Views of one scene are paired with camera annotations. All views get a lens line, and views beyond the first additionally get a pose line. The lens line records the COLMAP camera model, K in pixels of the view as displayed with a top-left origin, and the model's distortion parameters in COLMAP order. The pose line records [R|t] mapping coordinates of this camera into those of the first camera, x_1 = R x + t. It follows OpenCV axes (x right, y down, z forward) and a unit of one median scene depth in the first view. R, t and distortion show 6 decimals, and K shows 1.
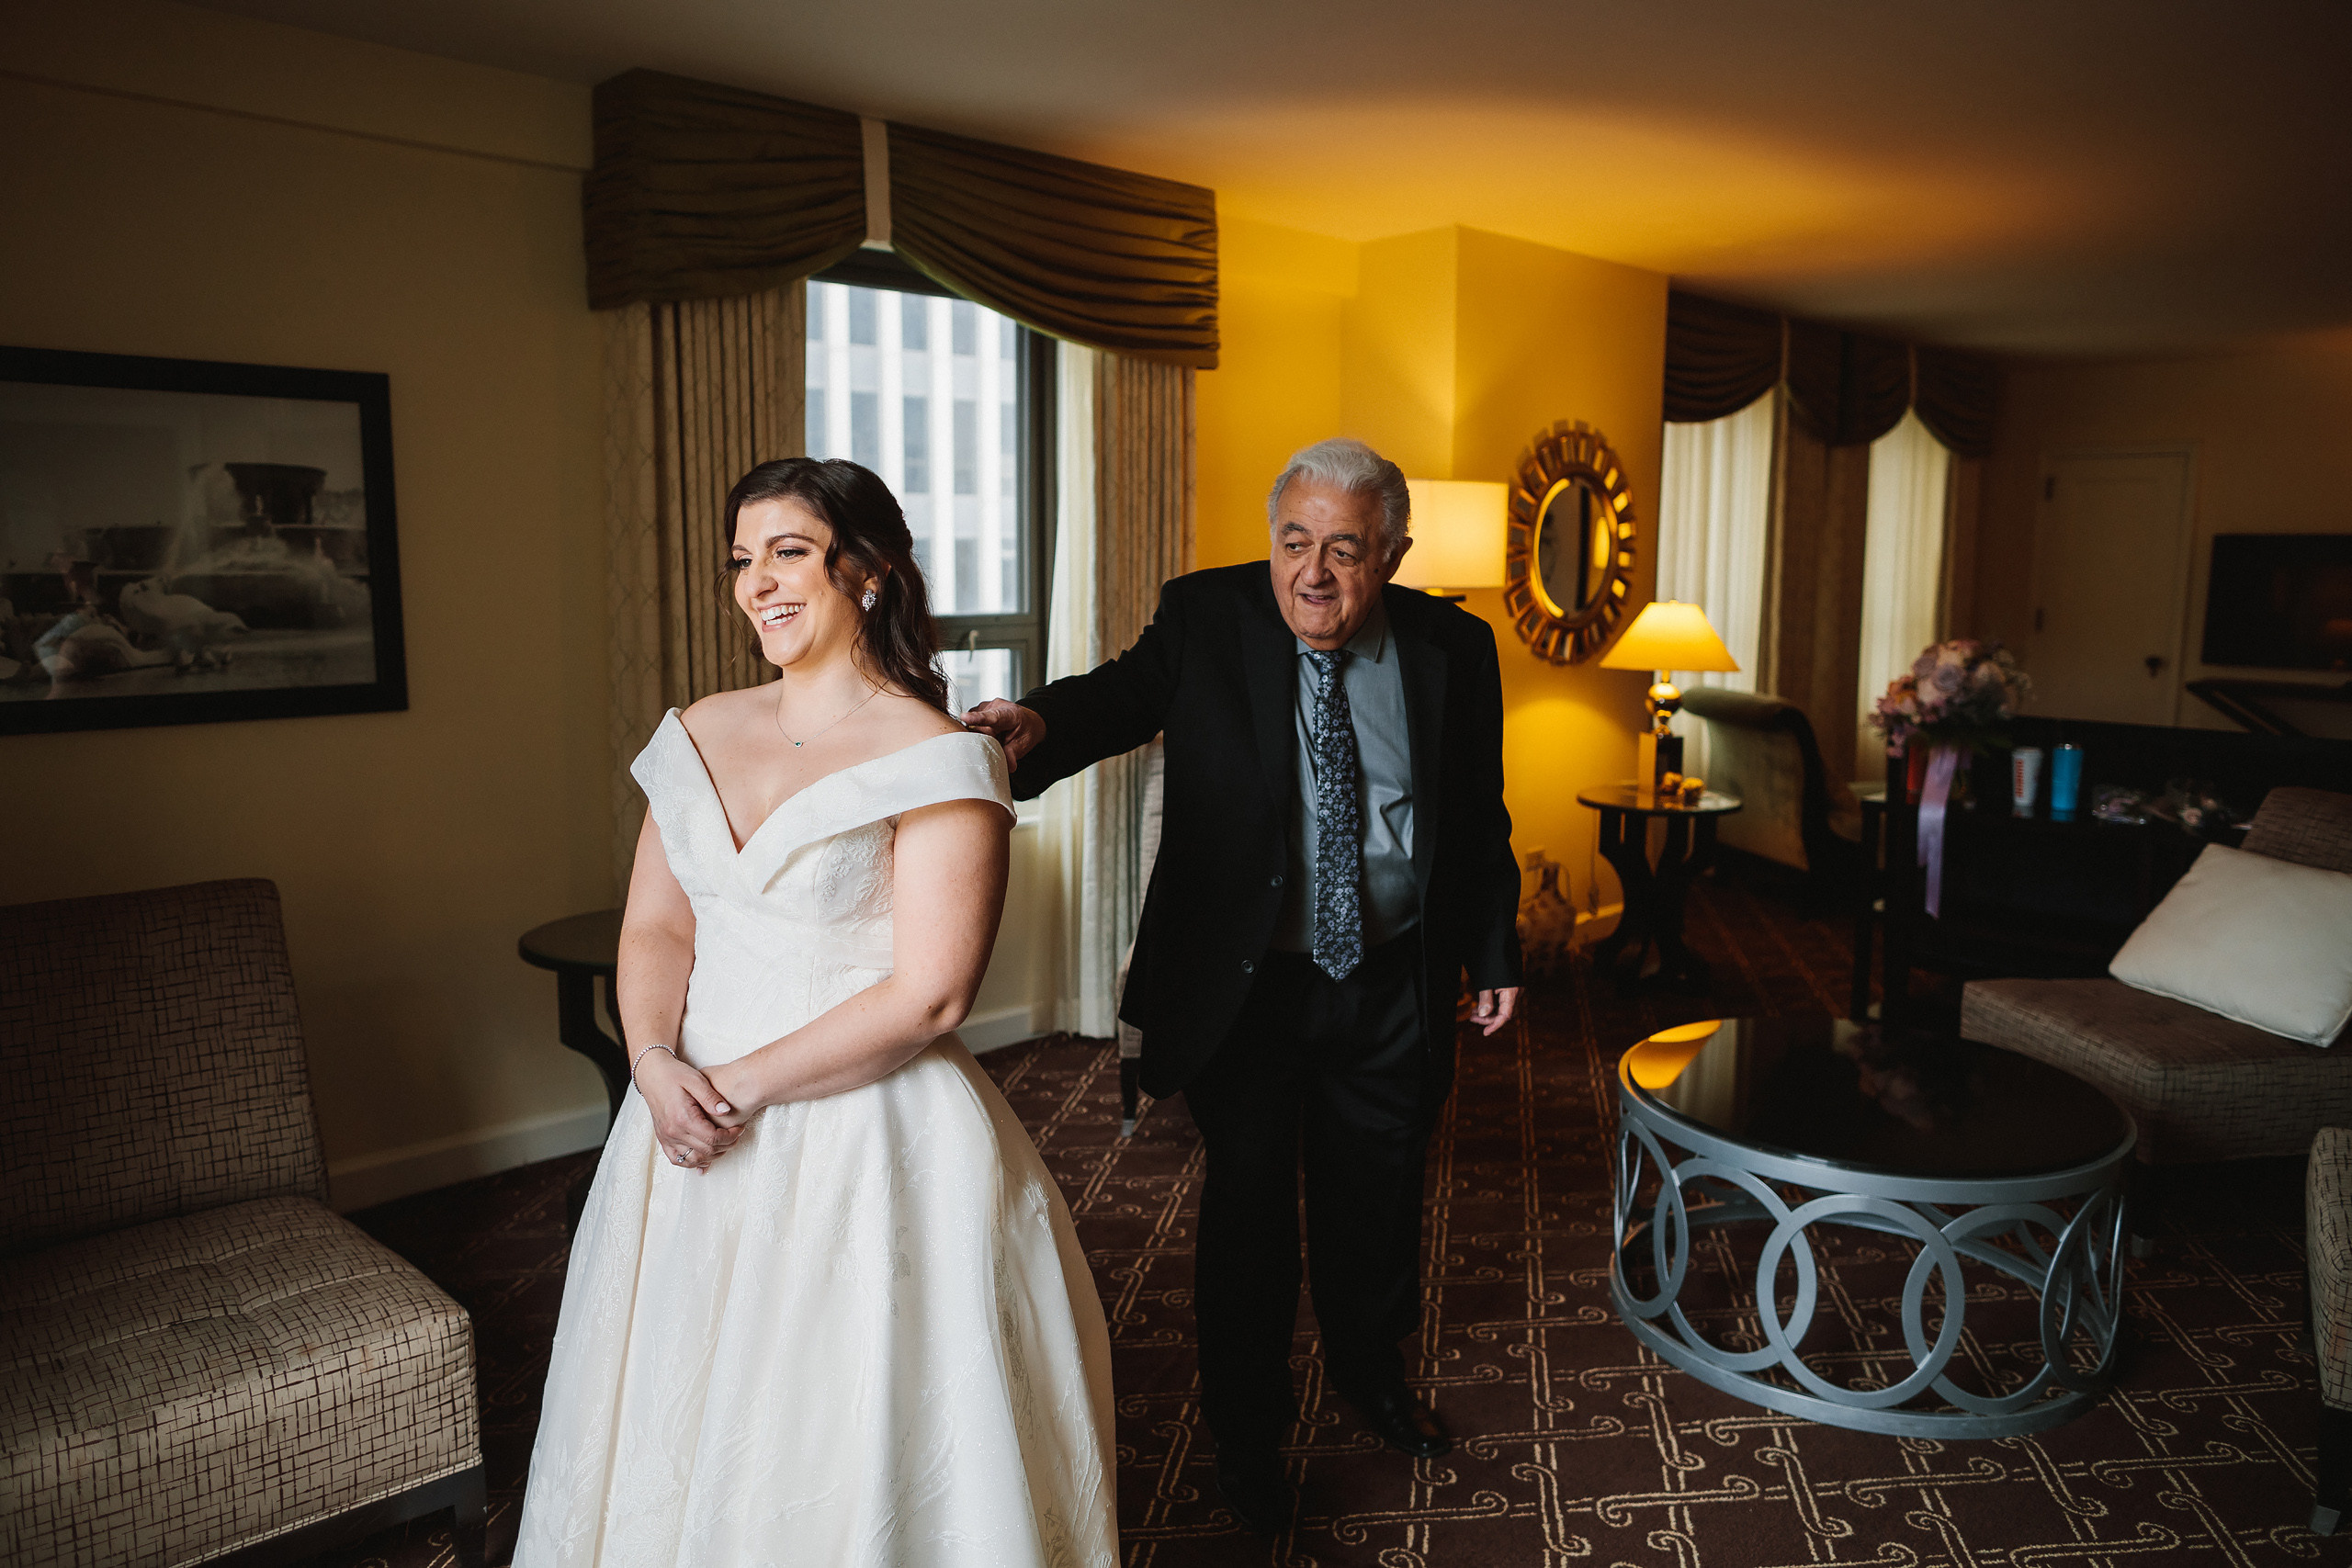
lens RADIAL K [[1624.3, 0, 1179.8], [0, 1624.3, 786.3], [0, 0, 1]] dist [-0.036499, 0.040040]
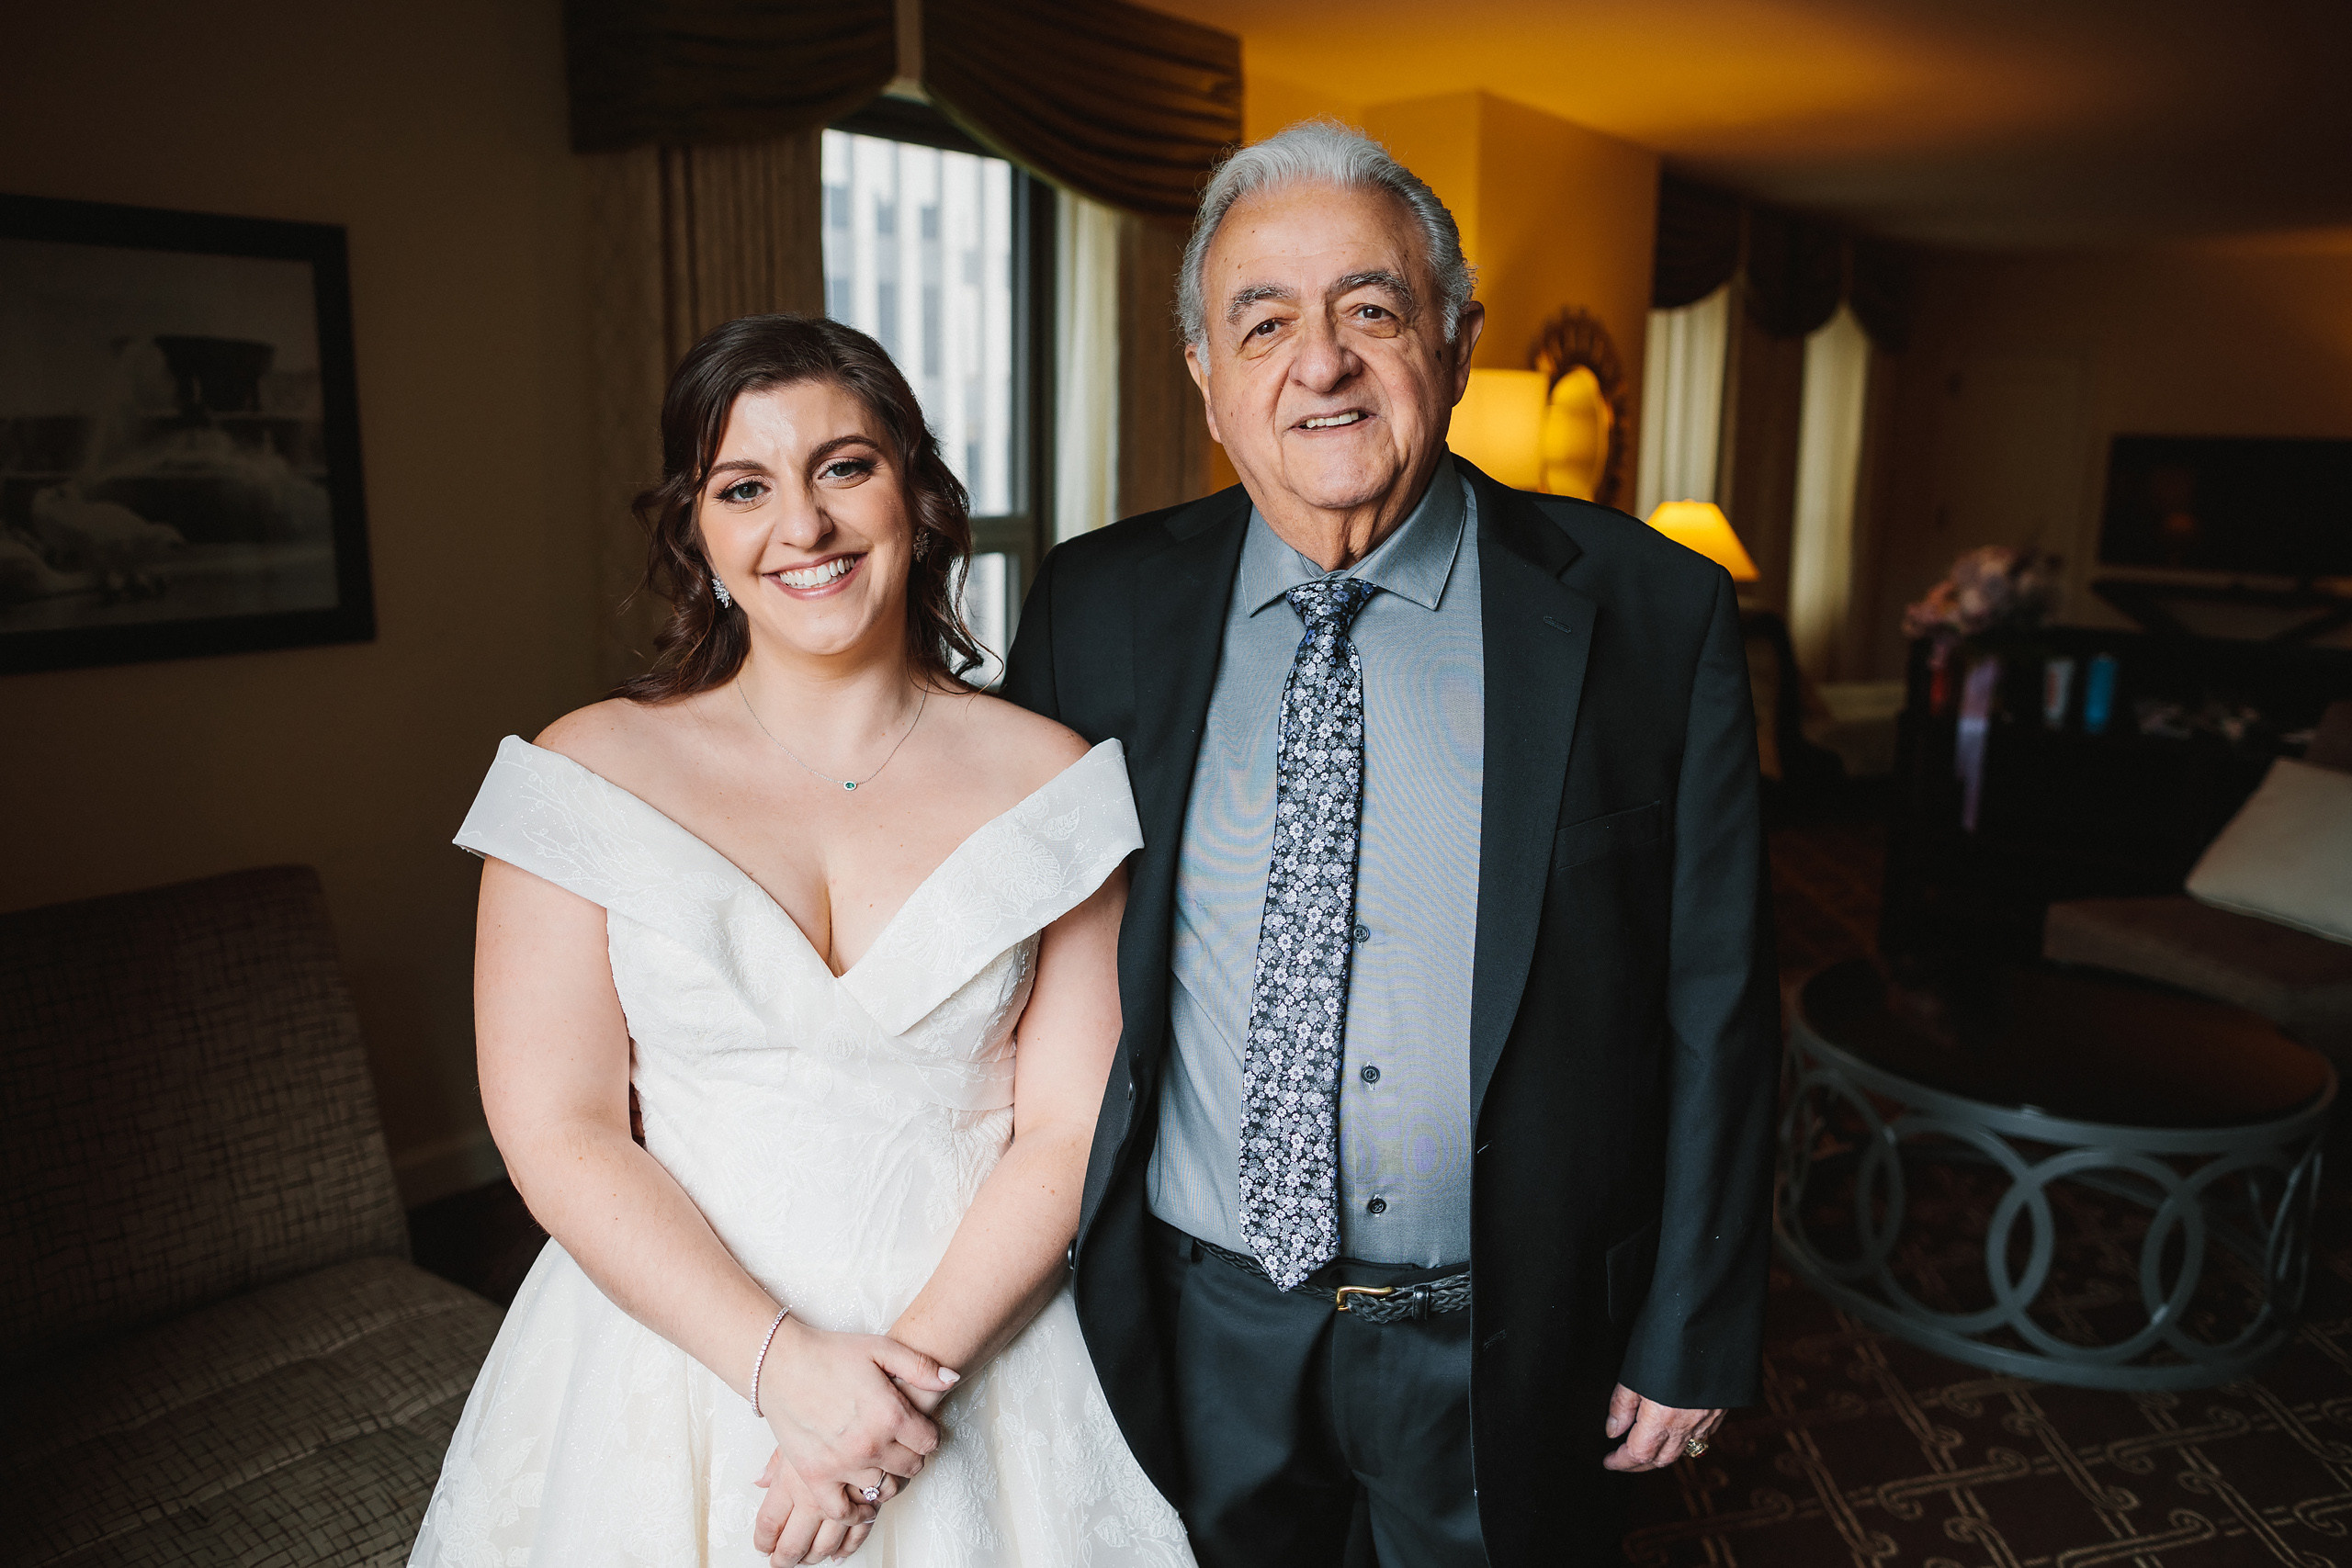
lens RADIAL K [[1681.5, 0, 1175.1], [0, 1681.5, 784.5], [0, 0, 1]] dist [-0.065669, 0.040693]
pose [[0.989615, -0.020887, 0.142220, -0.253974], [0.011850, 0.997873, 0.064095, -0.029848], [-0.143256, -0.061744, 0.987758, 0.129362]]
